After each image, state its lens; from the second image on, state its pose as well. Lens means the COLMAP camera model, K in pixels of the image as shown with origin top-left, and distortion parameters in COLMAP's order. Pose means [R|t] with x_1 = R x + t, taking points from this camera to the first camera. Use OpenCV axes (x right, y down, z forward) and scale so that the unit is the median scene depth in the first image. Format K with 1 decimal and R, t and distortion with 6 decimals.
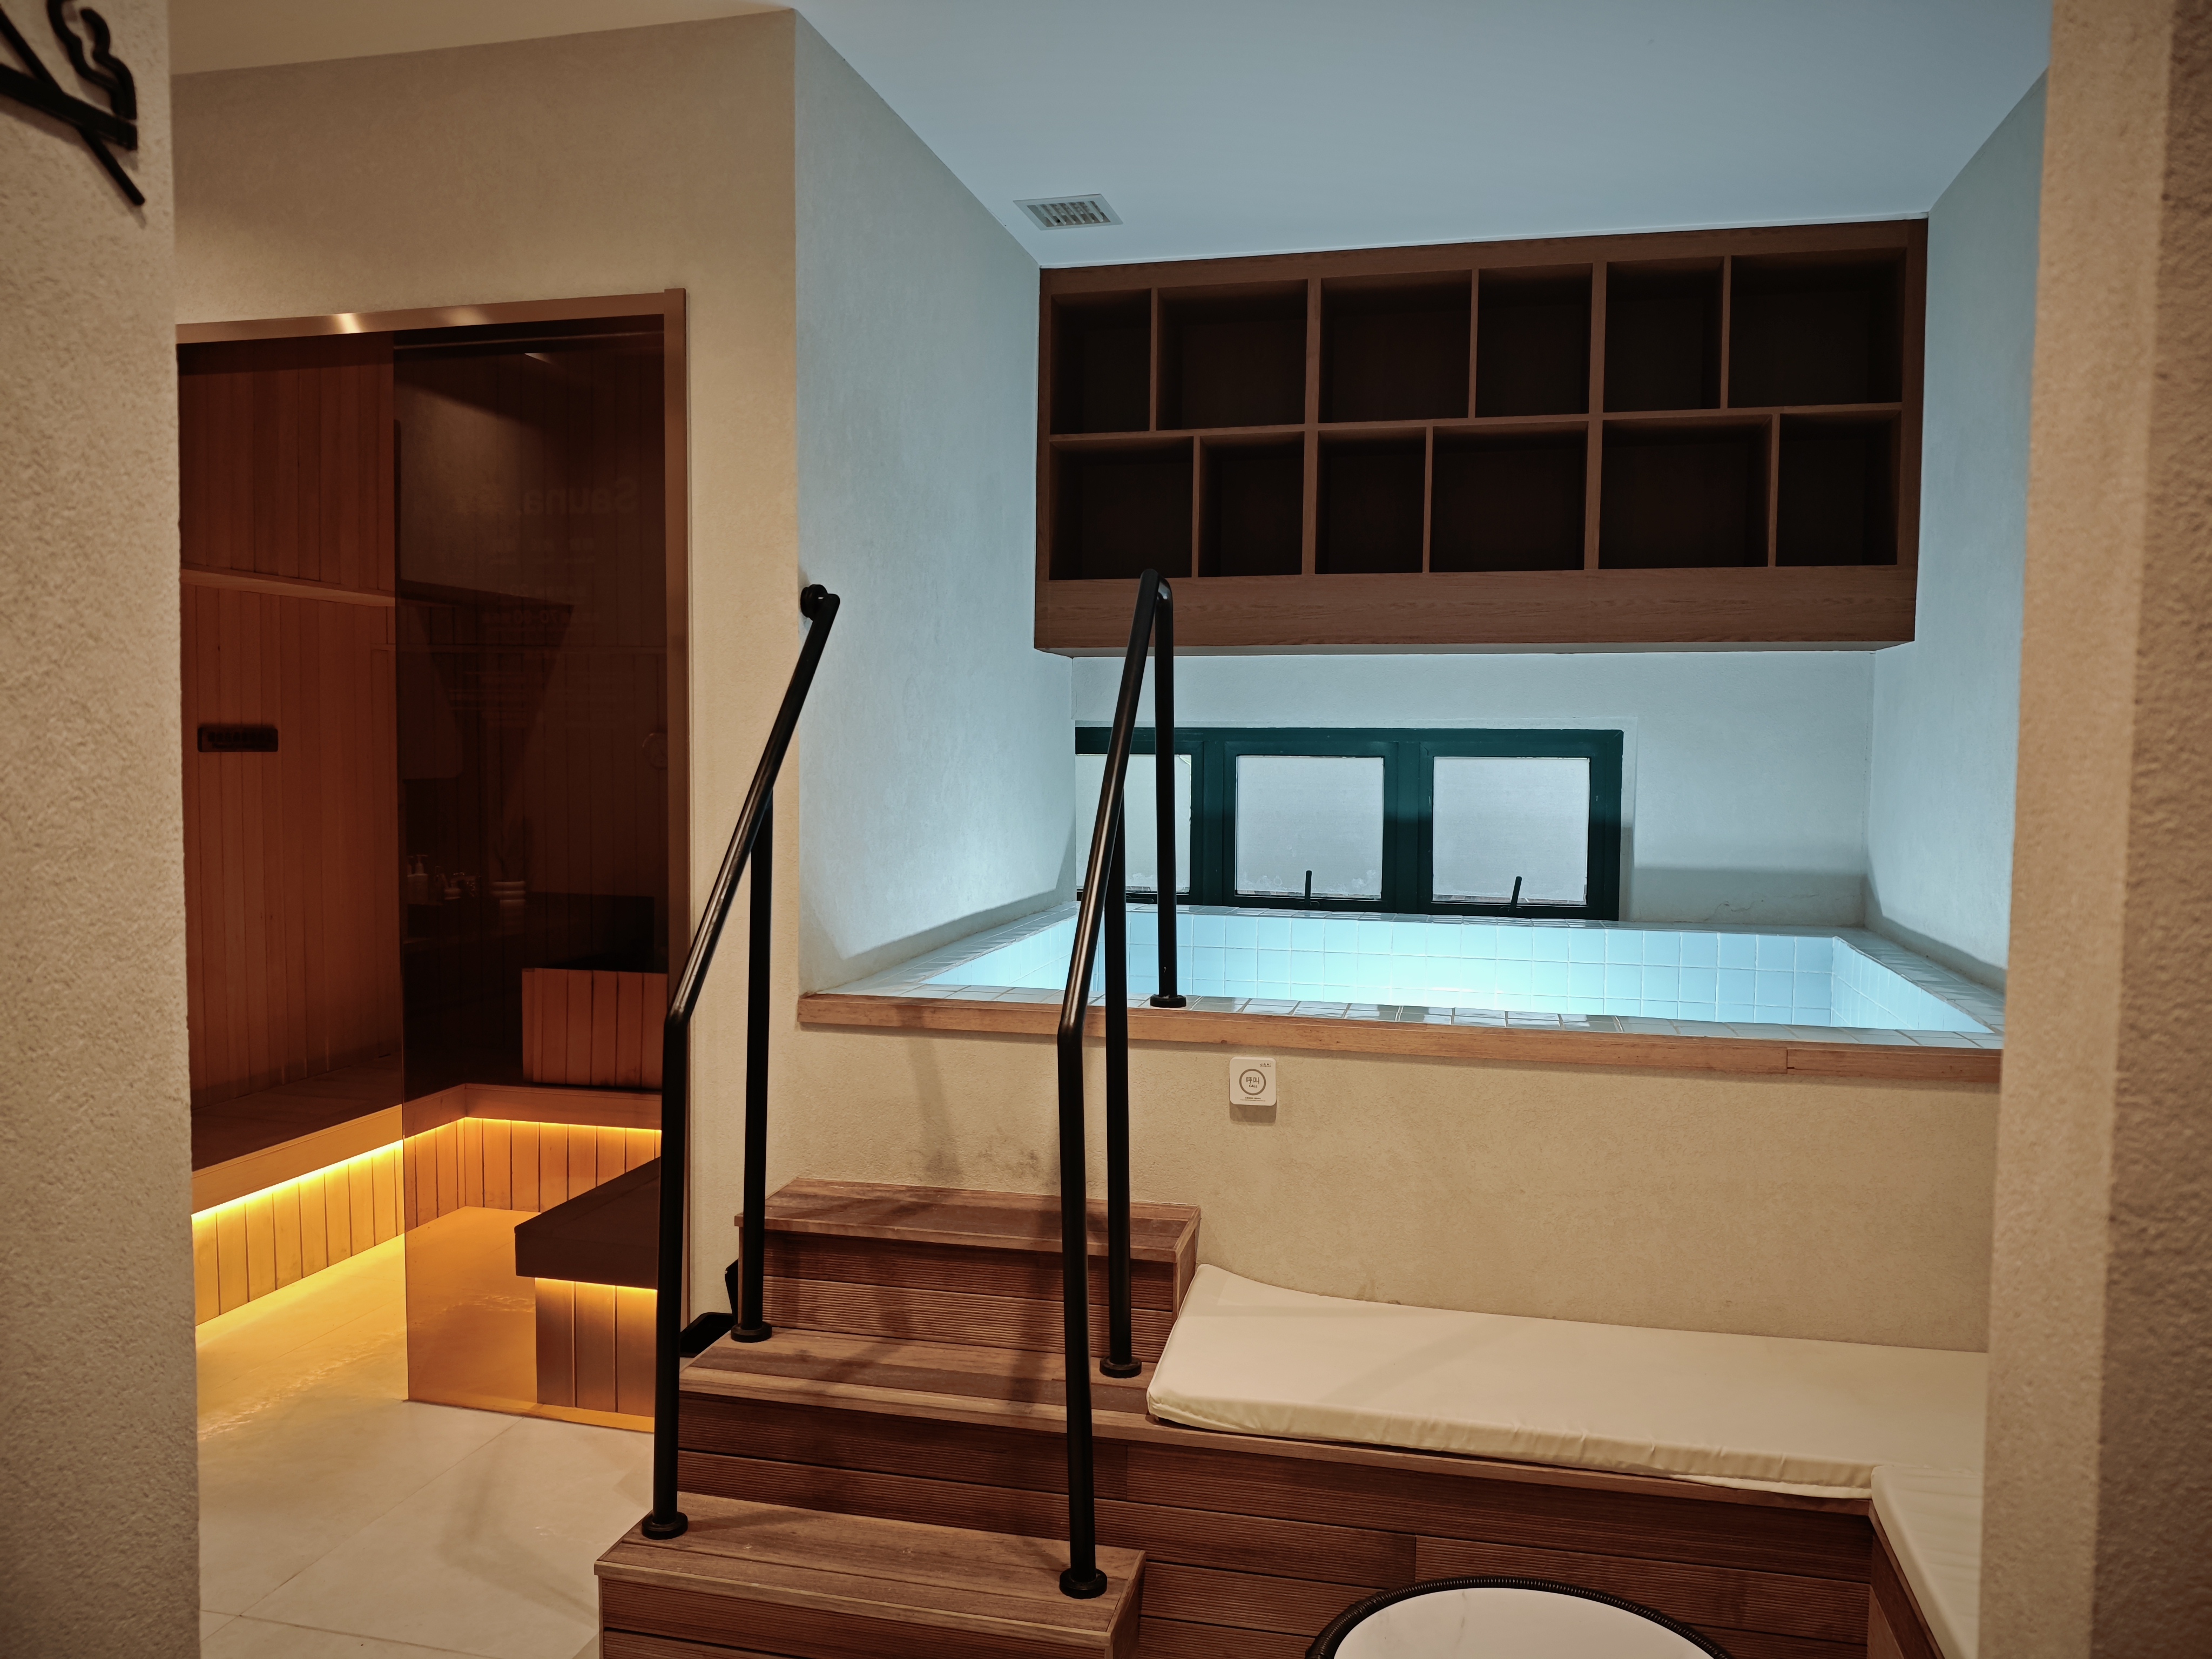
lens RADIAL K [[1613.6, 0, 1116.8], [0, 1613.6, 839.0], [0, 0, 1]] dist [0.014474, -0.031547]
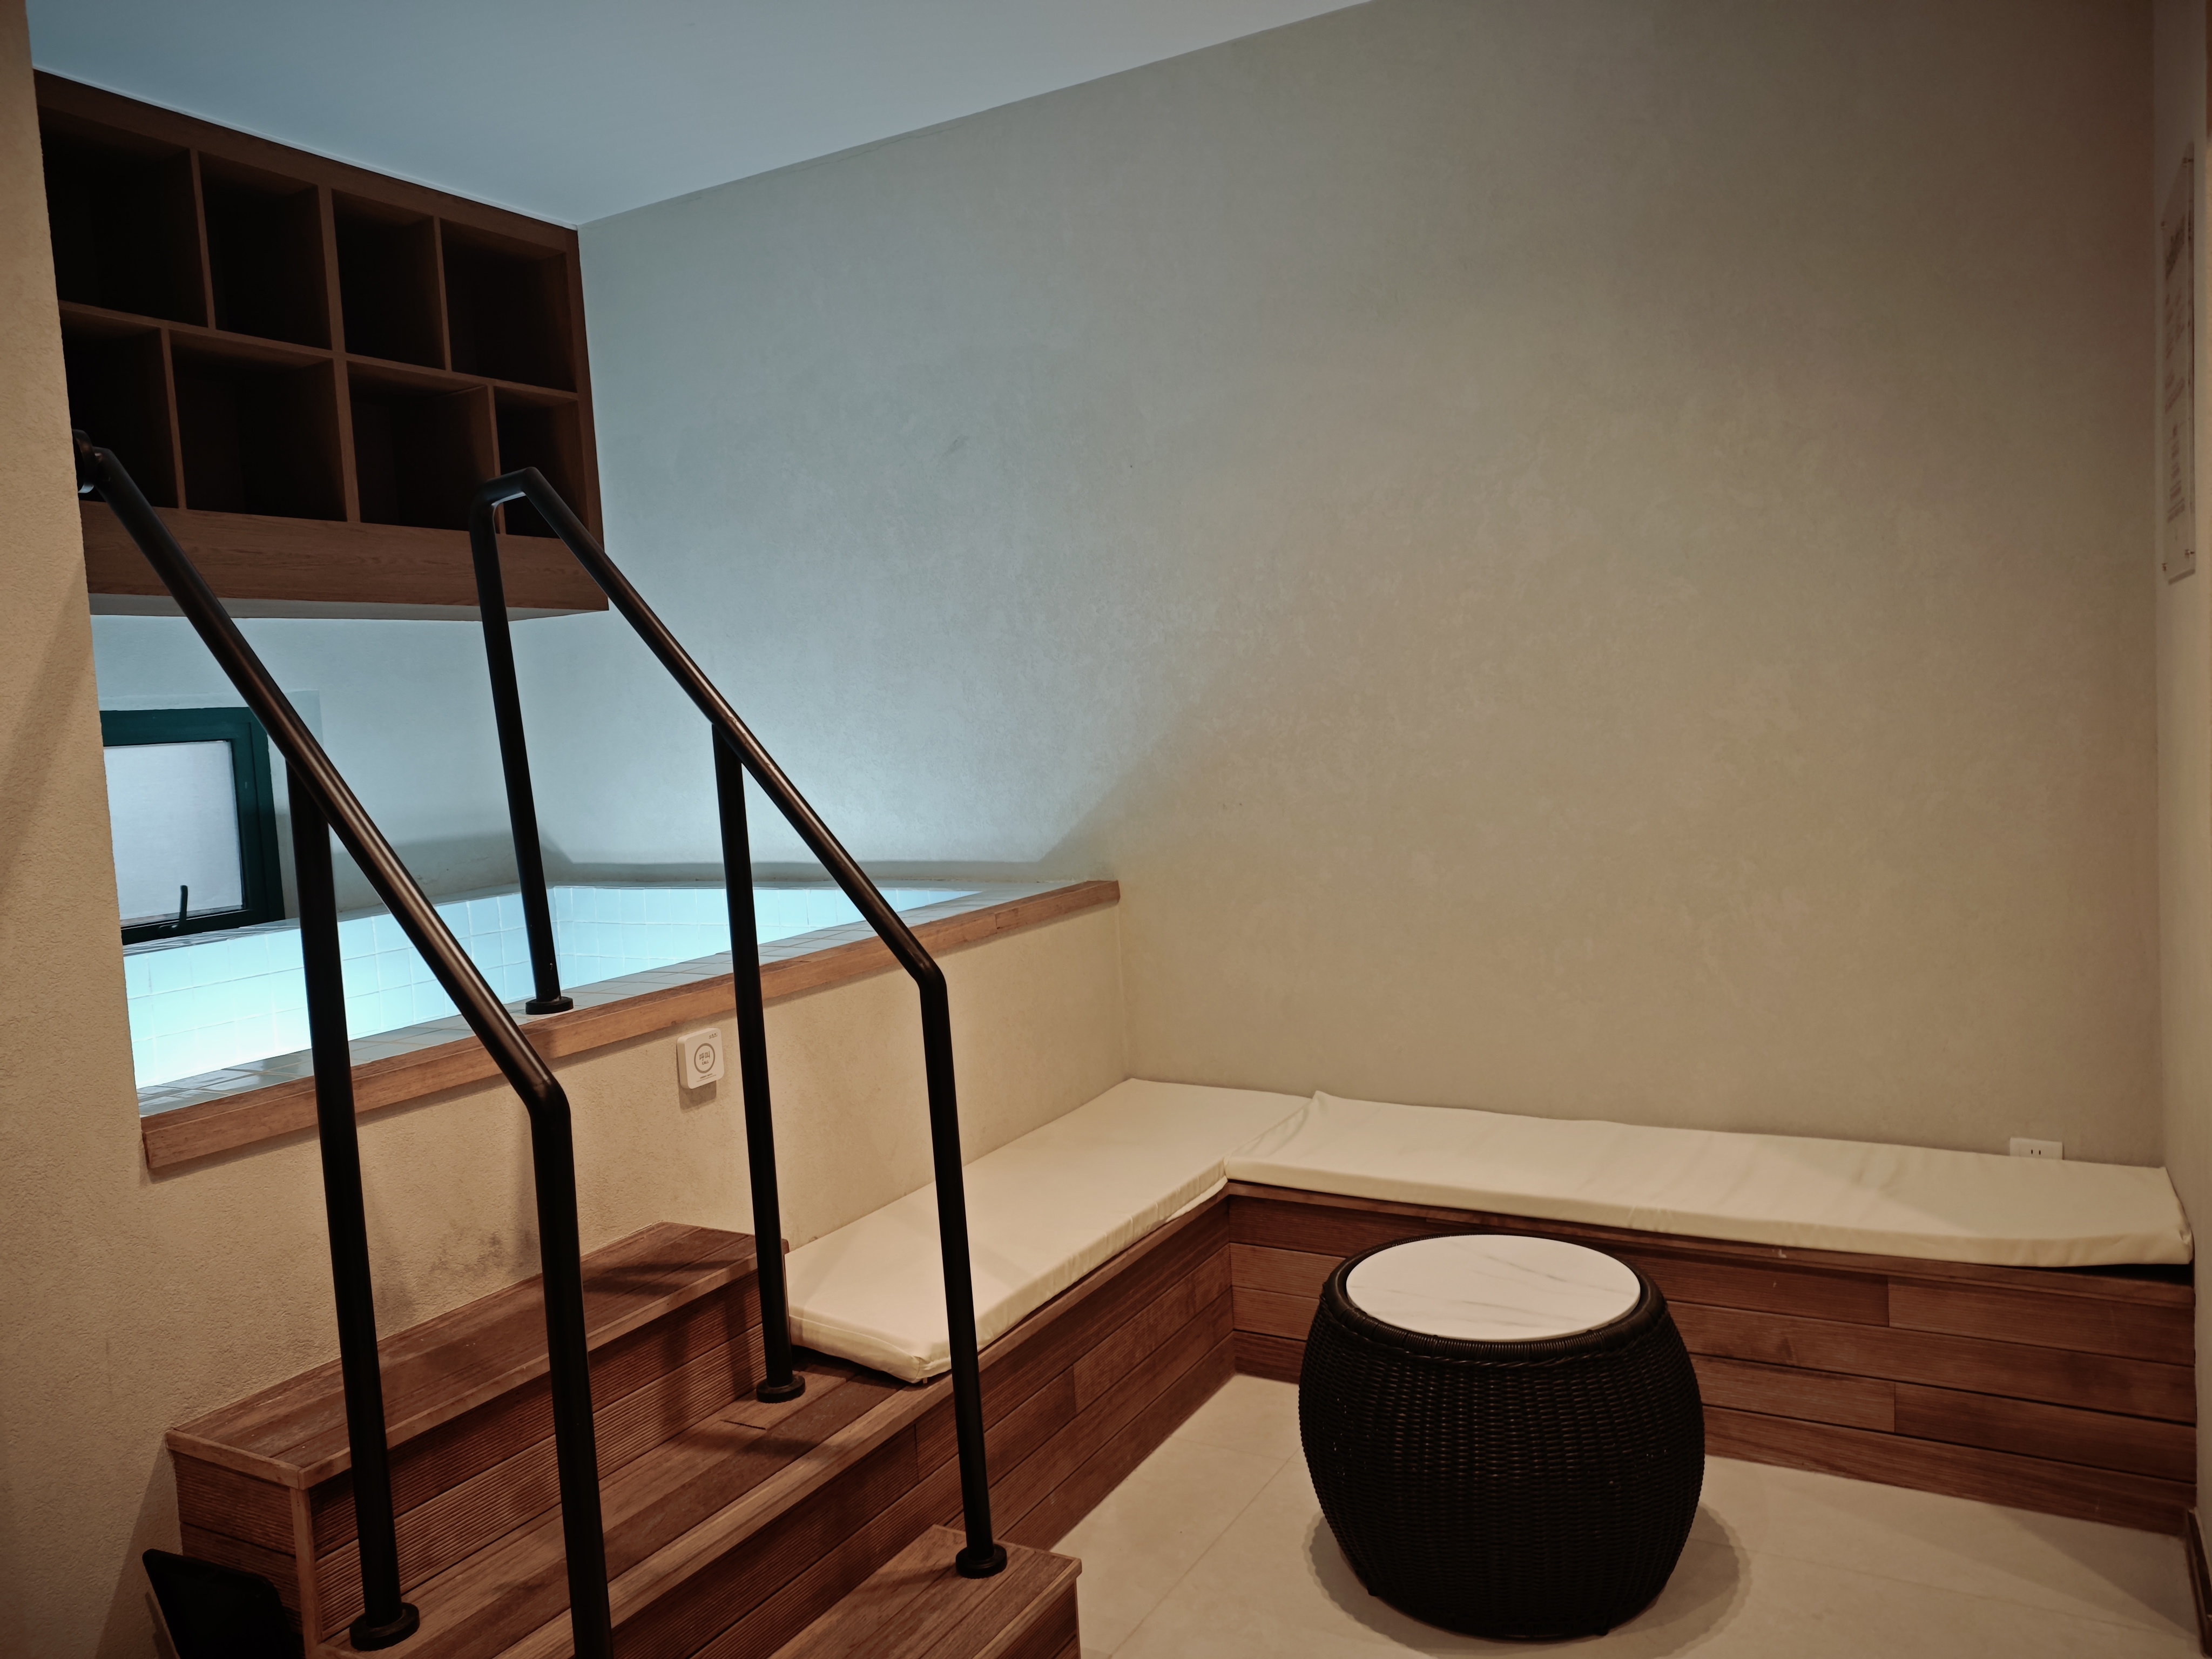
lens RADIAL K [[1613.6, 0, 1118.4], [0, 1613.6, 818.6], [0, 0, 1]] dist [0.014474, -0.031547]
pose [[0.273796, -0.095861, 0.956999, -0.675832], [0.119648, 0.990686, 0.065004, -0.012568], [-0.954317, 0.096705, 0.282715, 0.489431]]
